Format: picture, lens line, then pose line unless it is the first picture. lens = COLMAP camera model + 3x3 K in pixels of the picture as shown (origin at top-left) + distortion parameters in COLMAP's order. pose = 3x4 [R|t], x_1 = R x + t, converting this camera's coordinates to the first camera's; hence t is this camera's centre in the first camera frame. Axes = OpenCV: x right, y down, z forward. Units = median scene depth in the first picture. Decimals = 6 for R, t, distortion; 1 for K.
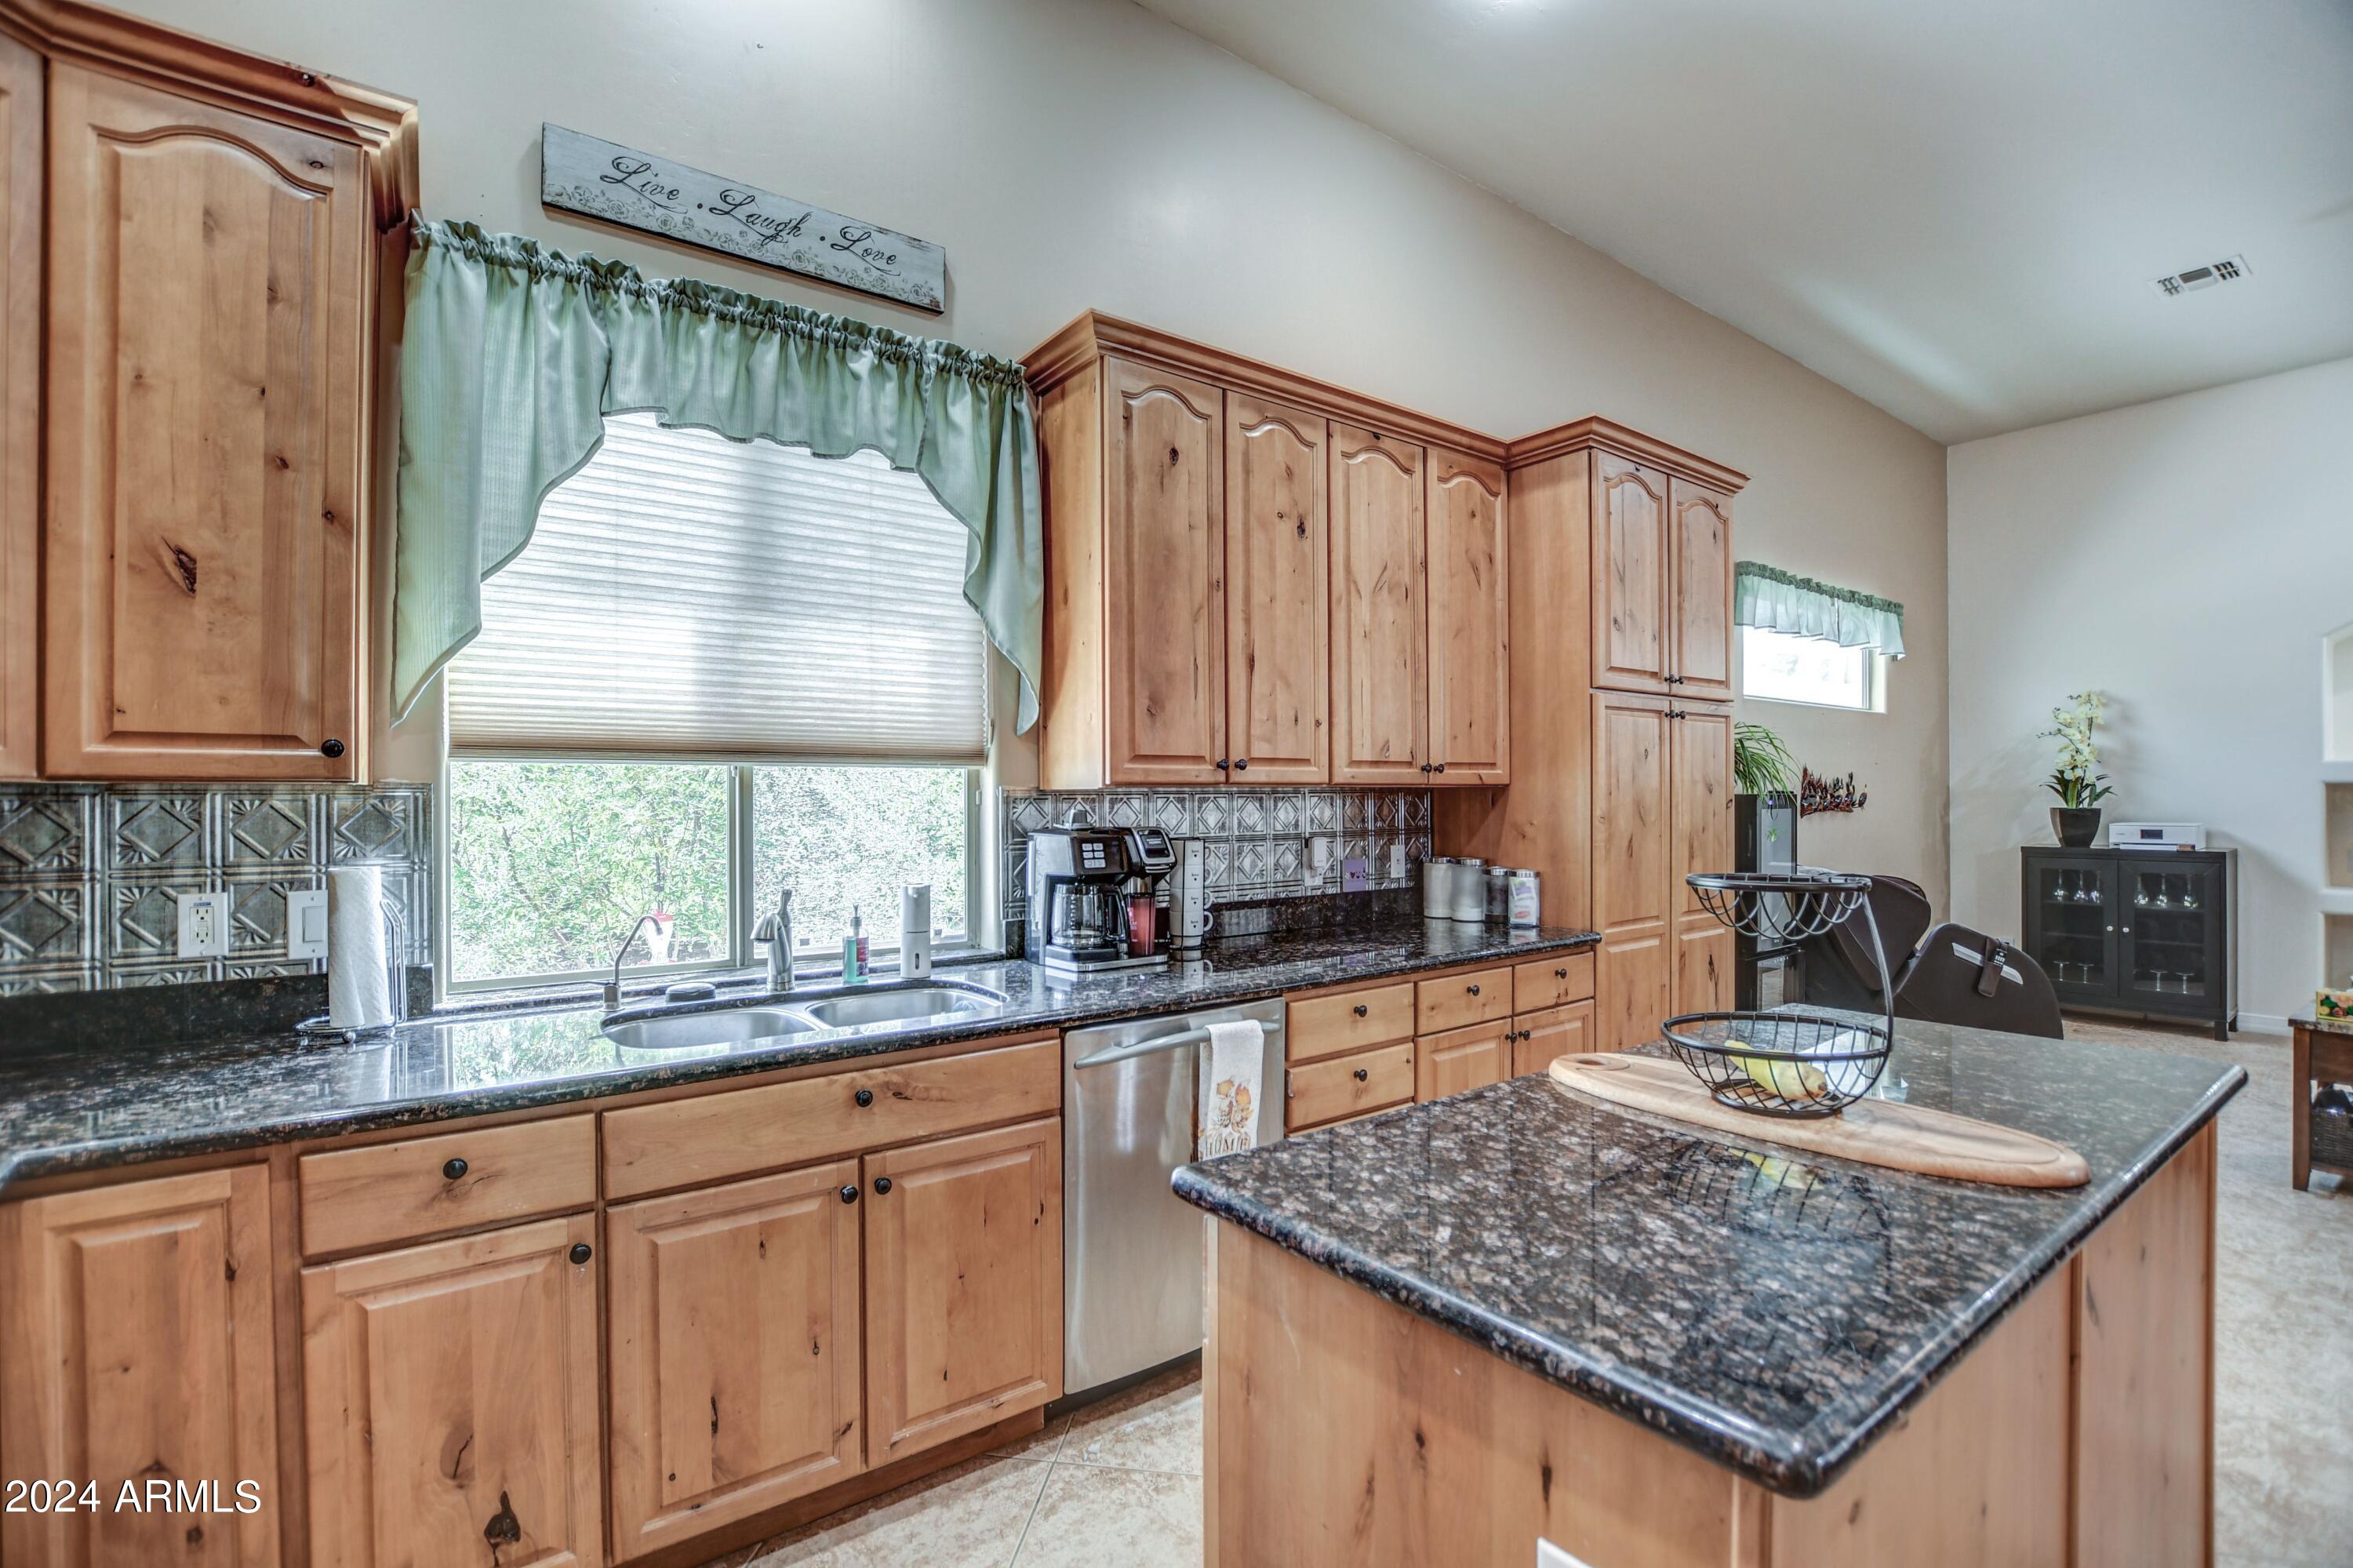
lens RADIAL K [[1043.1, 0, 1170.5], [0, 1043.1, 783.8], [0, 0, 1]] dist [-0.043332, 0.007105]
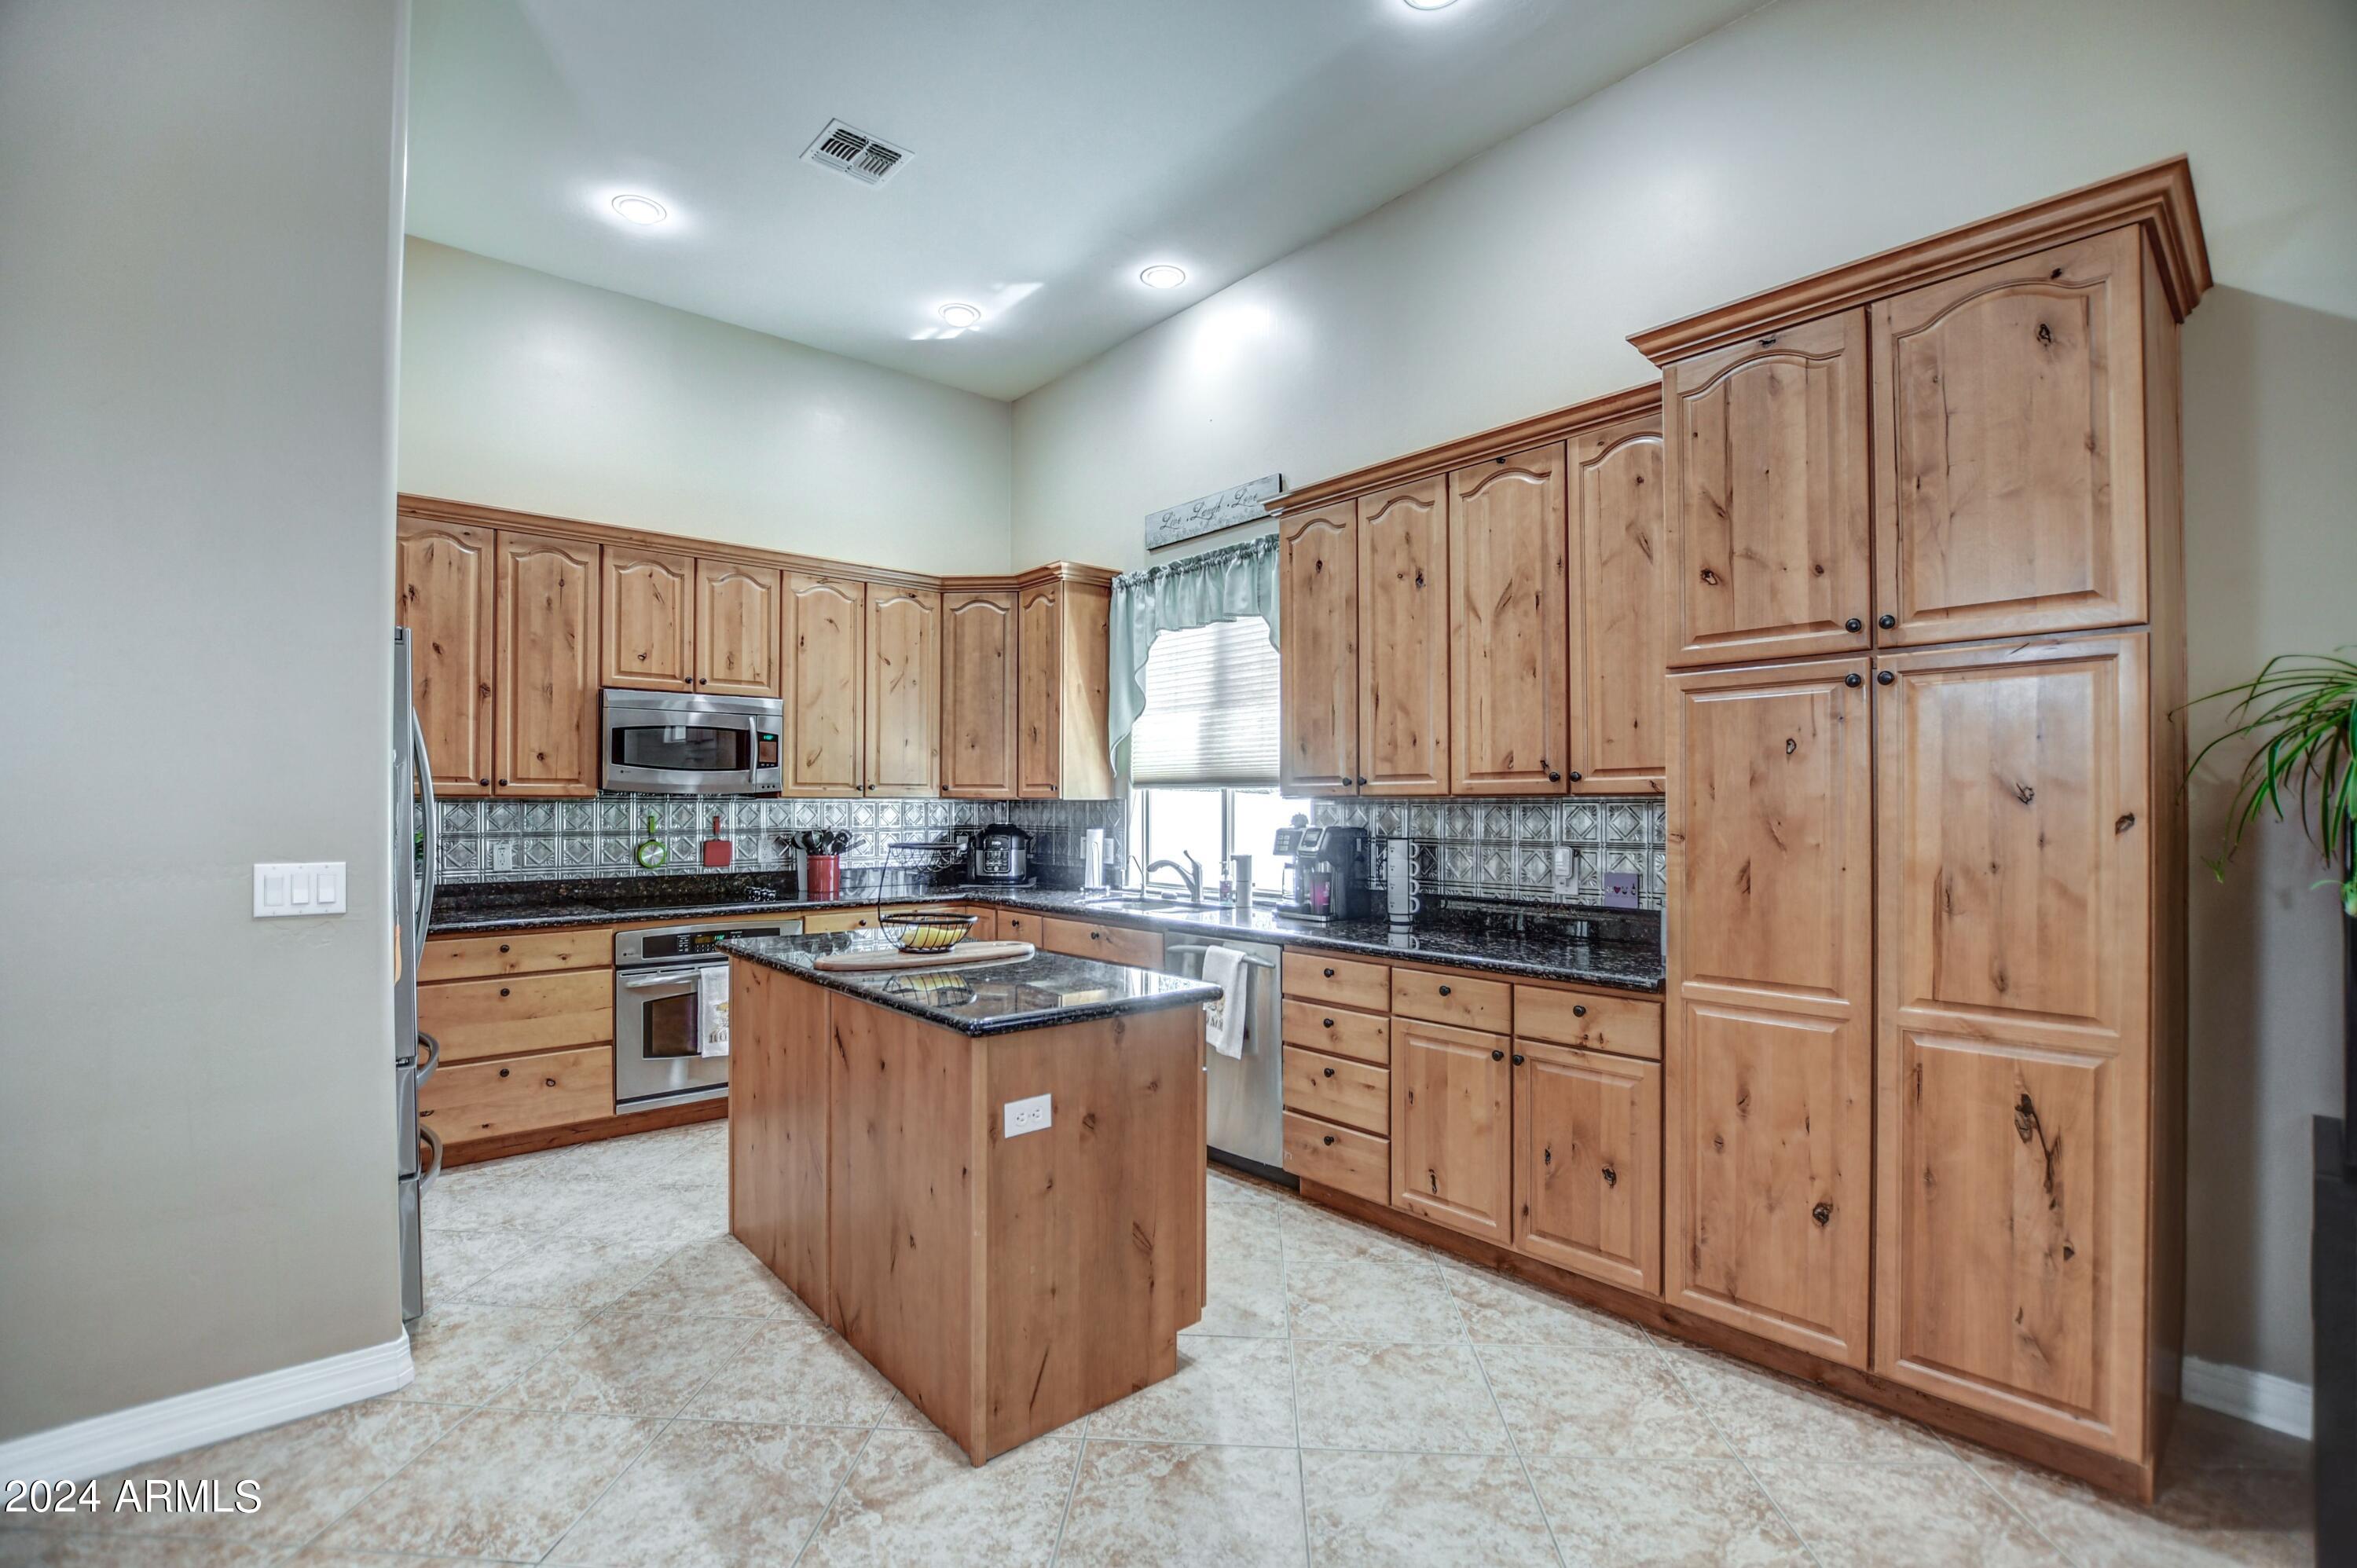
lens RADIAL K [[1044.8, 0, 1184.5], [0, 1044.8, 807.7], [0, 0, 1]] dist [-0.043332, 0.007105]
pose [[0.090700, 0.003674, -0.995871, 1.461034], [0.006132, 0.999972, 0.004247, 0.009213], [0.995859, -0.006492, 0.090675, 0.707659]]
